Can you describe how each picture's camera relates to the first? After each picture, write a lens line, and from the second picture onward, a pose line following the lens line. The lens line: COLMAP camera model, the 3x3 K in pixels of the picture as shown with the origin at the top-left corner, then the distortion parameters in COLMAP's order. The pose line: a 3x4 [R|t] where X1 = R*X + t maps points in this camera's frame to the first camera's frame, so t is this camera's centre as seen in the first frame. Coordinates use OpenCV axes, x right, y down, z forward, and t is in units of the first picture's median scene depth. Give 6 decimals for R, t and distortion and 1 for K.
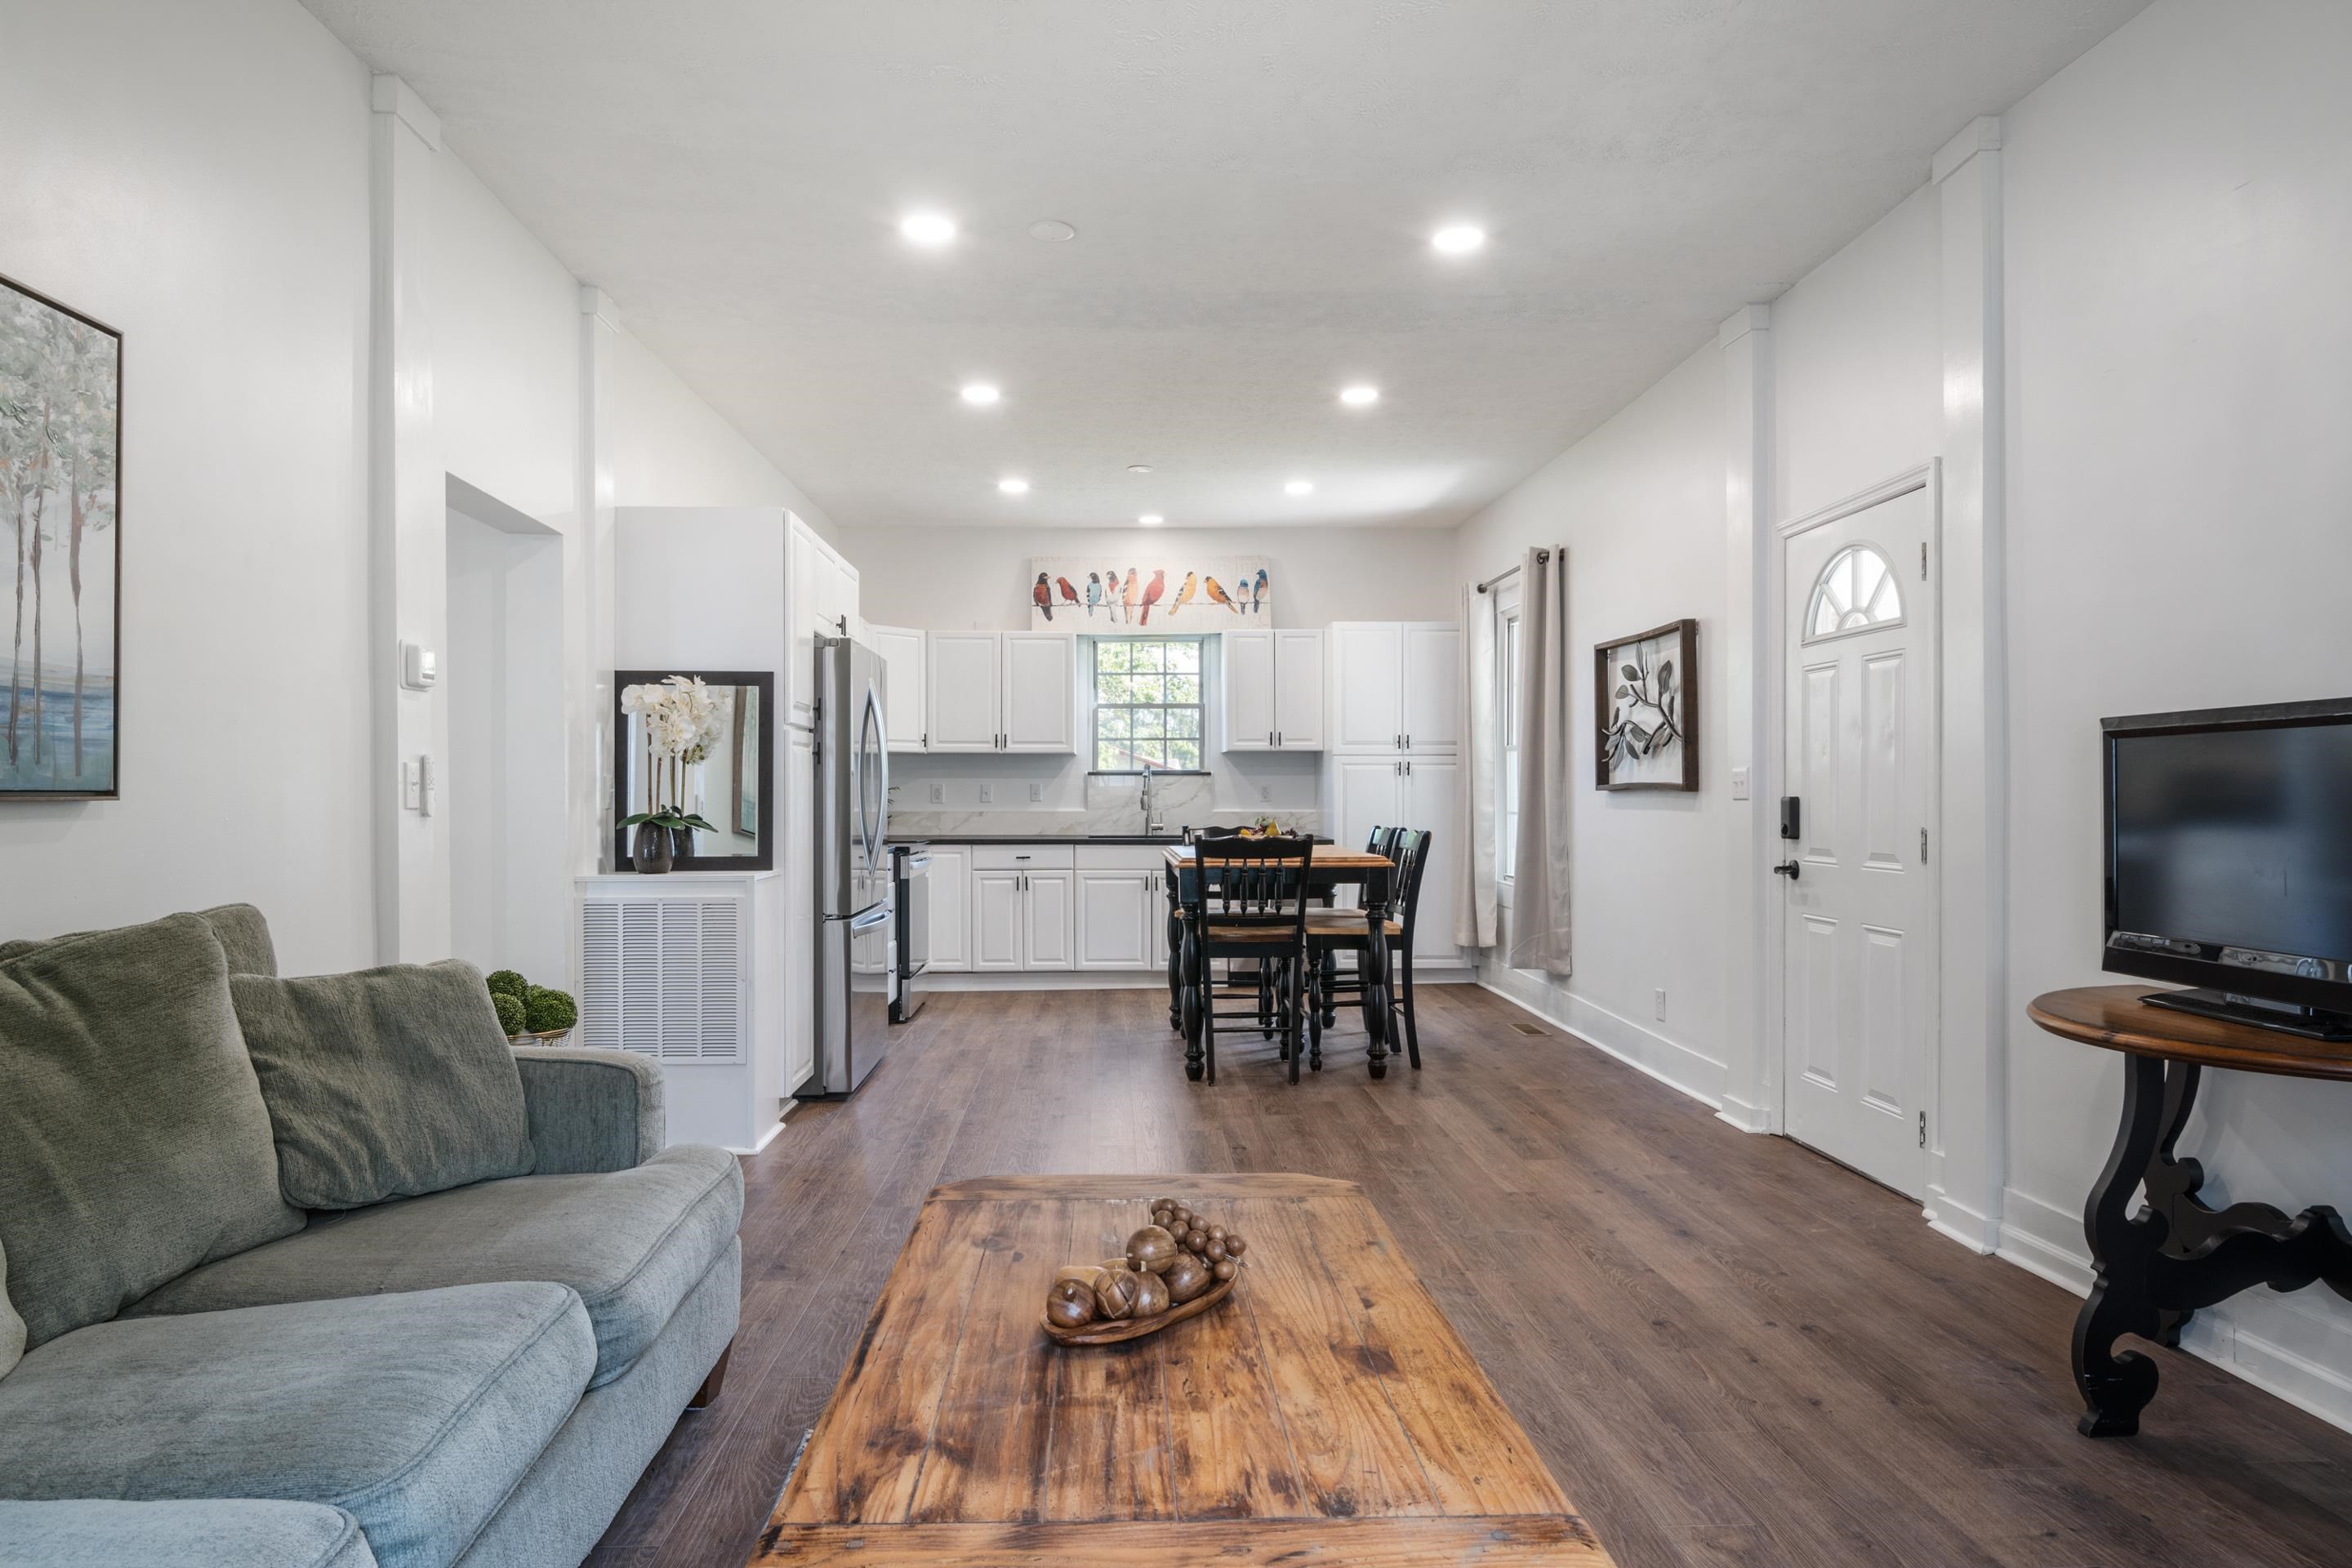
lens RADIAL K [[1391.9, 0, 1201.3], [0, 1391.9, 784.9], [0, 0, 1]] dist [-0.004761, -0.000259]
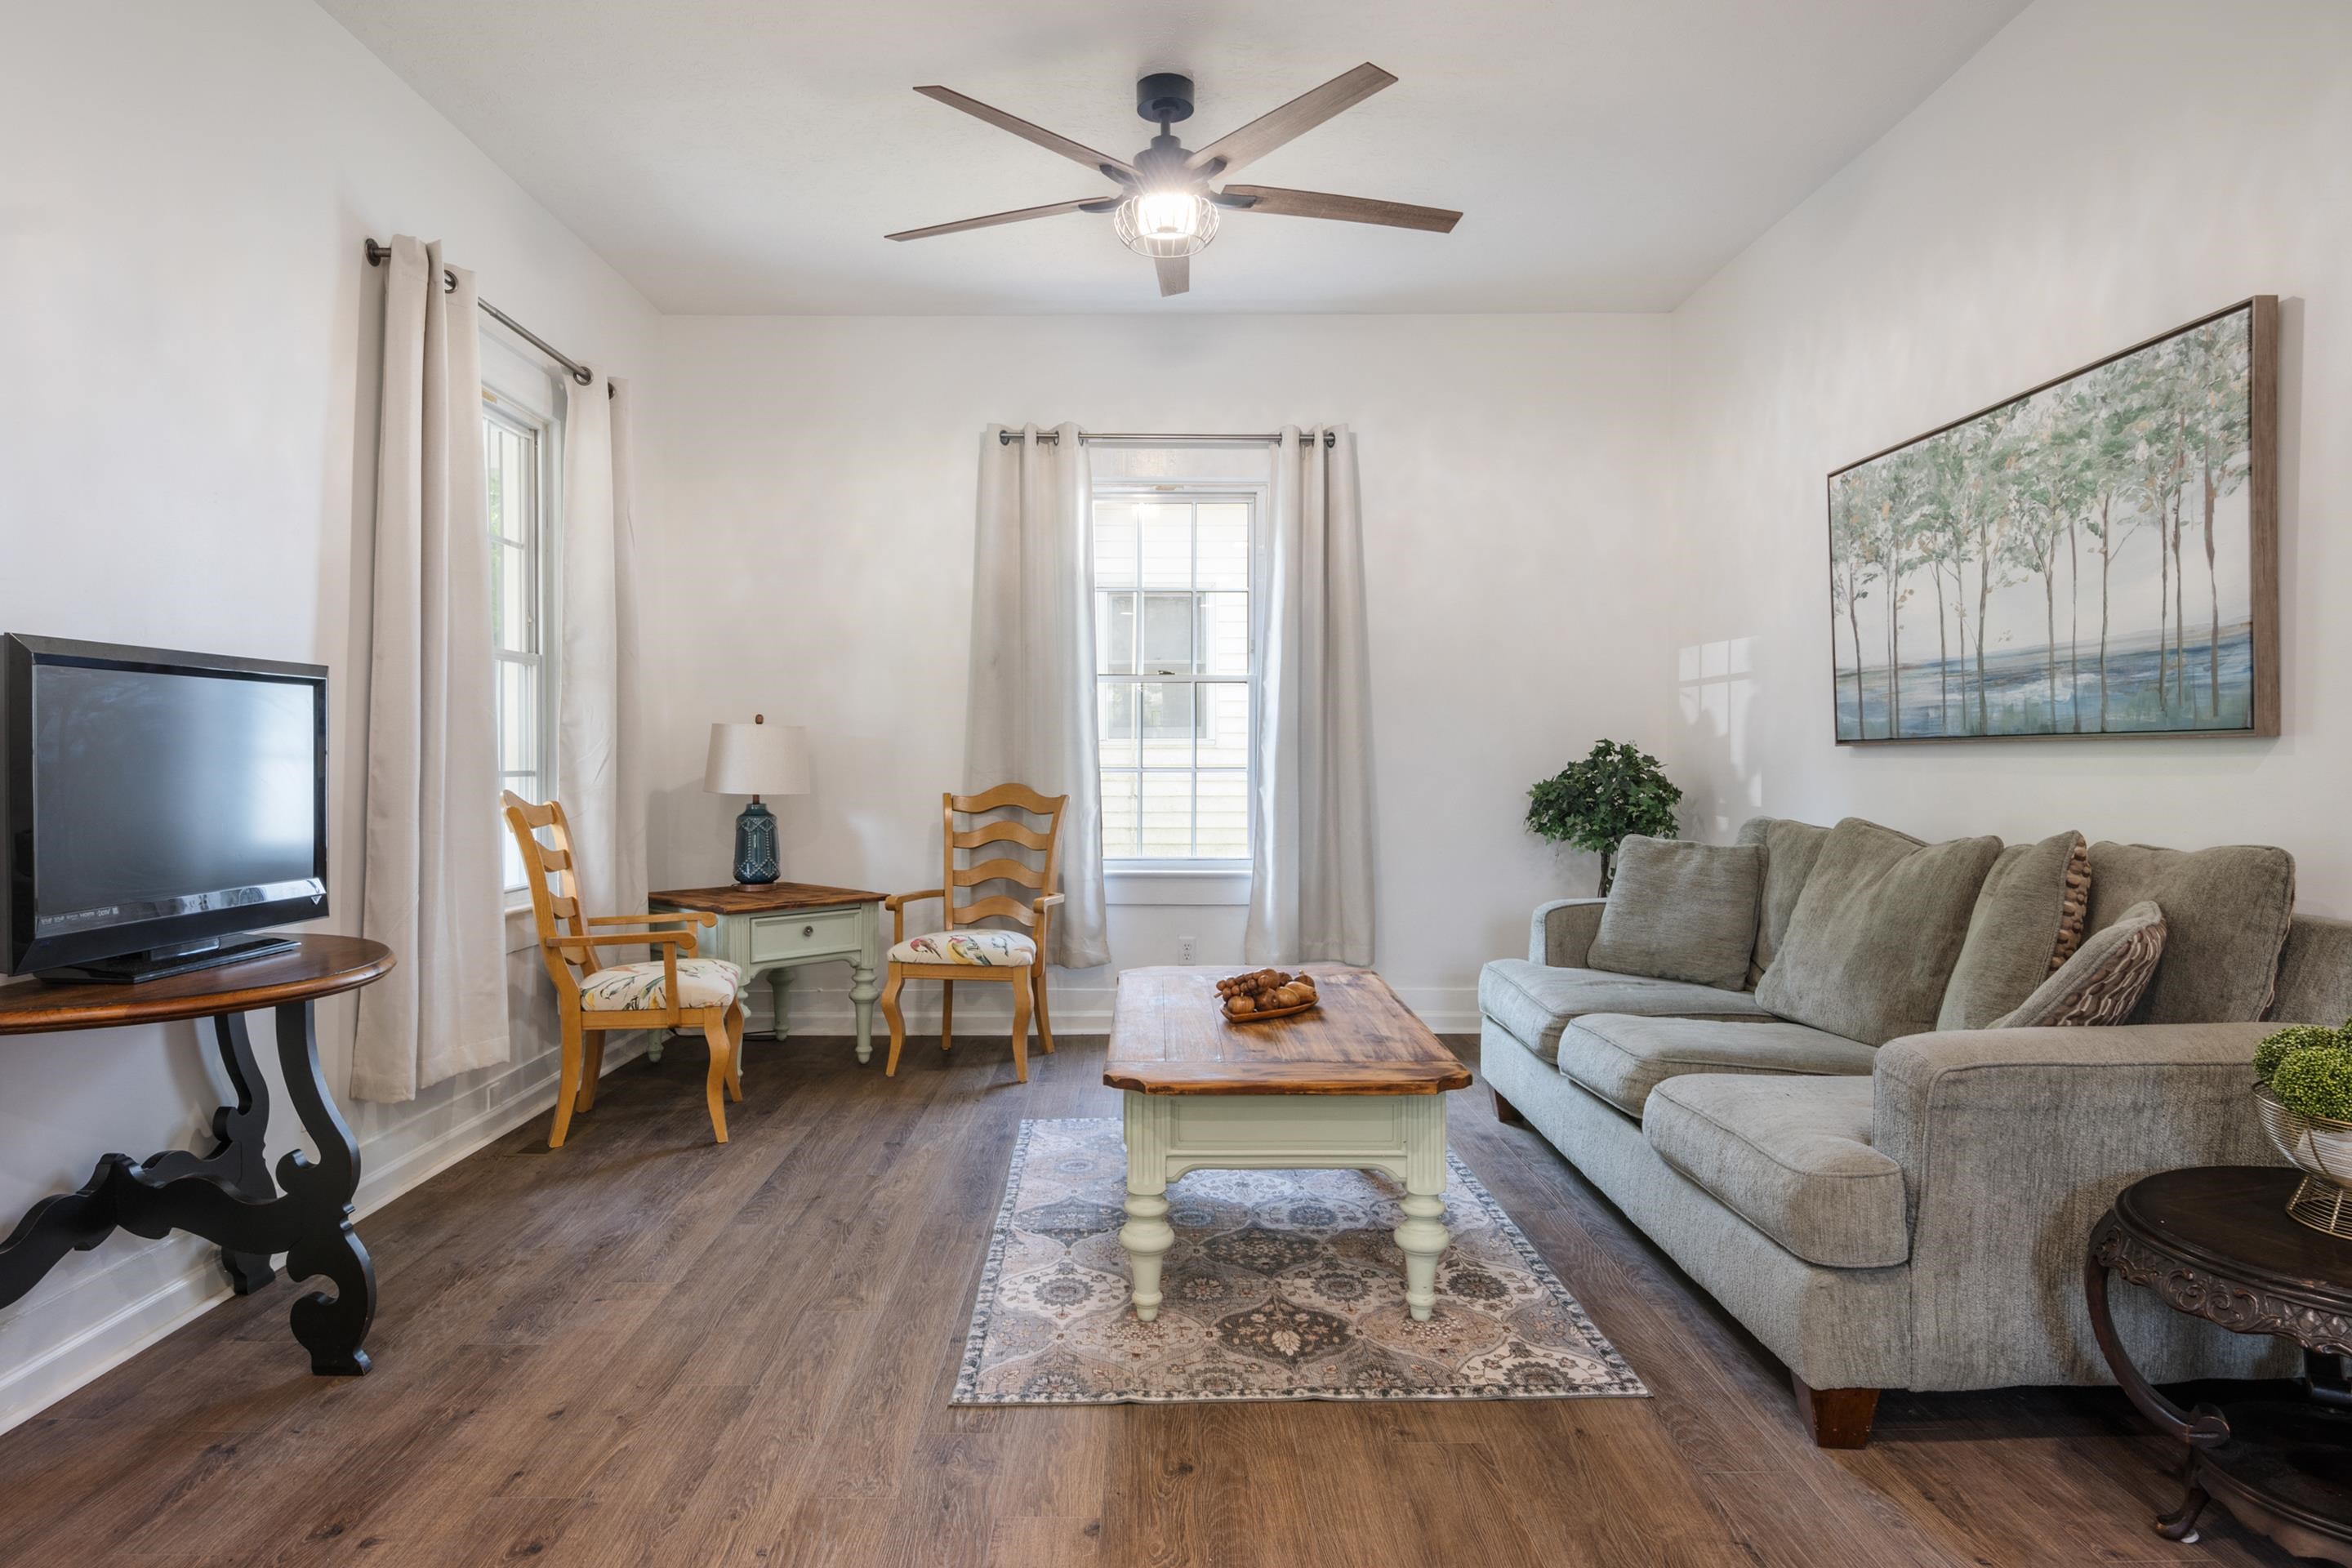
lens RADIAL K [[1391.9, 0, 1172.4], [0, 1391.9, 773.8], [0, 0, 1]] dist [-0.004761, -0.000259]
pose [[-0.998558, 0.003630, 0.053553, -0.006245], [0.003915, 0.999979, 0.005210, 0.032419], [-0.053533, 0.005412, -0.998551, 2.229412]]
